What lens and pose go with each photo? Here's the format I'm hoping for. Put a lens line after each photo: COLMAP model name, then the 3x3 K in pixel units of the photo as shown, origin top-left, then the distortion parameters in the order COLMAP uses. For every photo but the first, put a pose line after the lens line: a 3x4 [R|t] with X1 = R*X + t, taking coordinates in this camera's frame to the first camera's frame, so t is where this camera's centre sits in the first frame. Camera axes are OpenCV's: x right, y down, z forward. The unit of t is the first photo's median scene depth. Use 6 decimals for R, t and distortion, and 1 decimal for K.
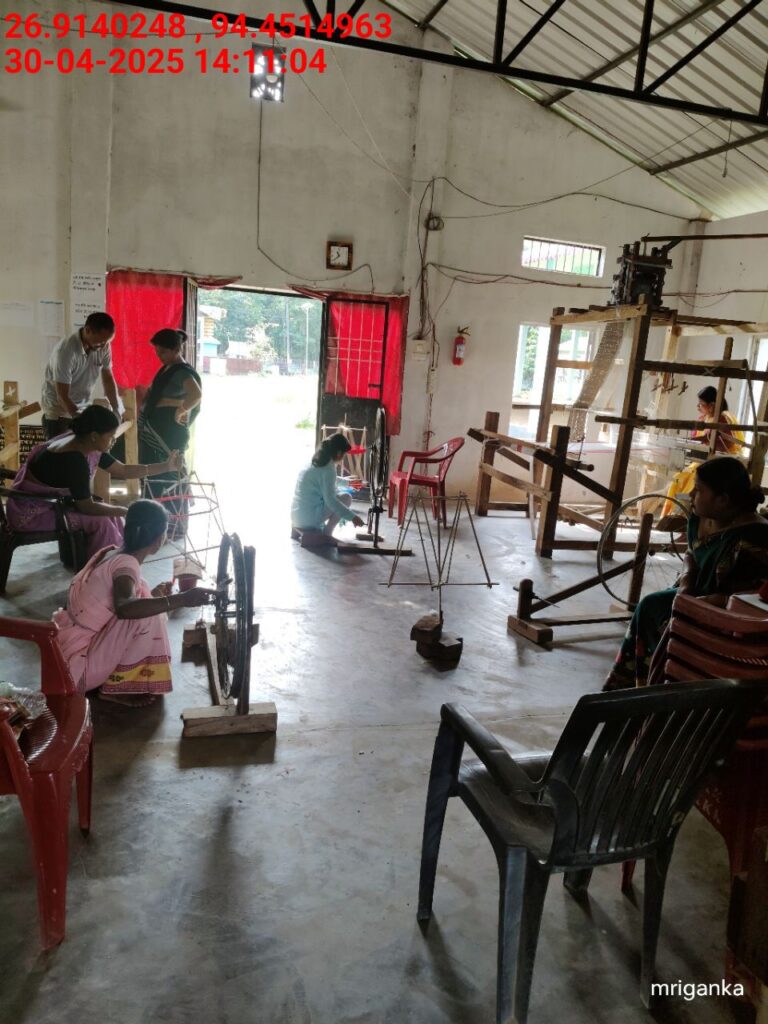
lens RADIAL K [[789.2, 0, 376.4], [0, 789.2, 515.4], [0, 0, 1]] dist [-0.003326, -0.036575]
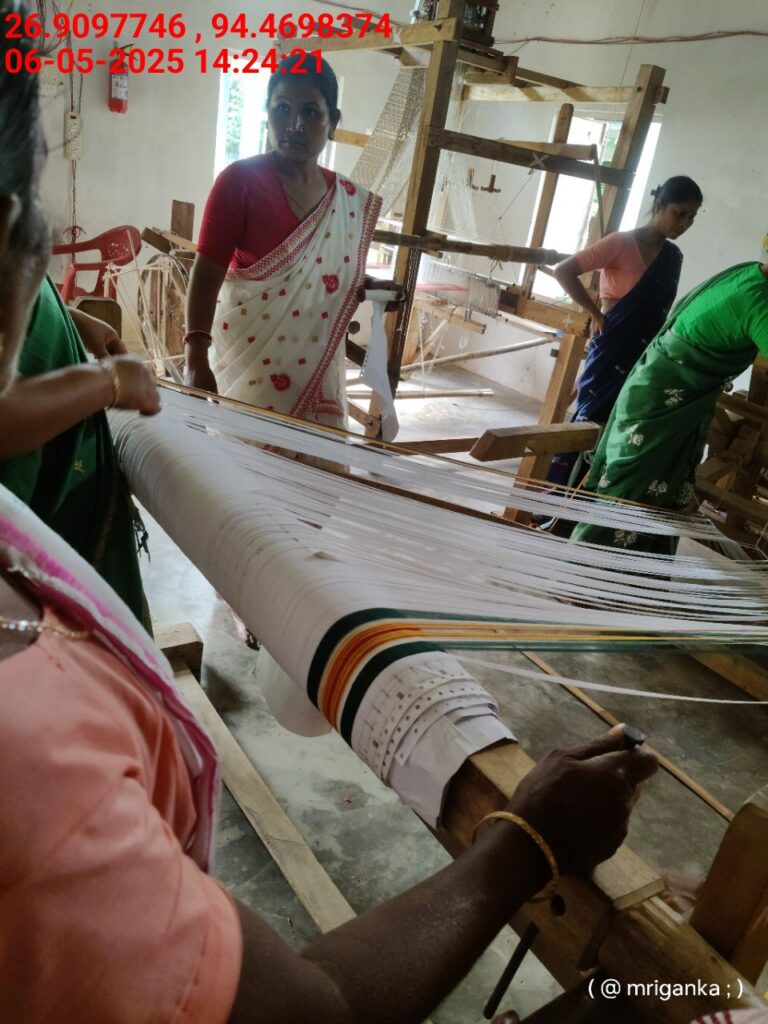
lens RADIAL K [[770.3, 0, 384.0], [0, 770.3, 512.0], [0, 0, 1]] dist [-0.002275, -0.008579]
pose [[0.929724, -0.075519, 0.360430, 0.066654], [-0.020216, 0.966805, 0.254716, -0.060662], [-0.367702, -0.244102, 0.897335, 0.388537]]
